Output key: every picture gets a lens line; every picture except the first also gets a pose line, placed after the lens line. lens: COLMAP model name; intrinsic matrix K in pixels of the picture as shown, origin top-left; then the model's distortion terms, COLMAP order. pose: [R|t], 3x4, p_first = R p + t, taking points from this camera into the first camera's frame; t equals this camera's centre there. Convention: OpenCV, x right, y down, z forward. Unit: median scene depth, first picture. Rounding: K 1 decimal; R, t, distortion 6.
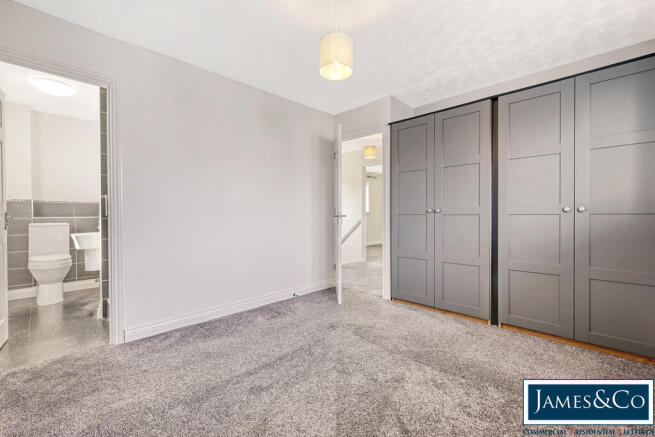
lens RADIAL K [[285.5, 0, 330.9], [0, 285.5, 215.0], [0, 0, 1]] dist [0.001383, 0.000329]
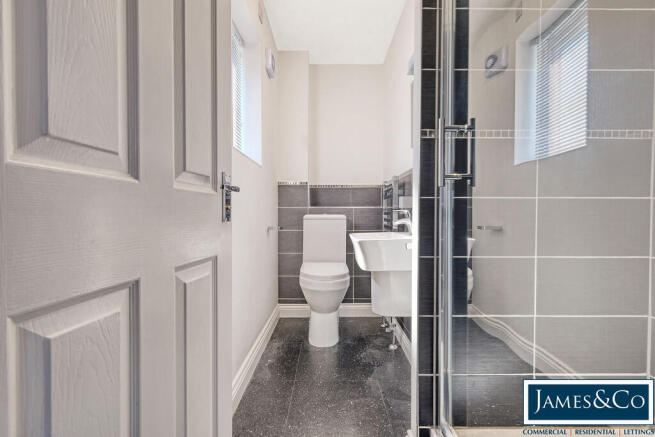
lens RADIAL K [[285.5, 0, 330.9], [0, 285.5, 215.0], [0, 0, 1]] dist [0.001383, 0.000329]
pose [[0.709190, 0.006353, -0.704989, -0.495038], [-0.006313, 0.999977, 0.002661, 0.027010], [0.704989, 0.002564, 0.709213, 0.528645]]
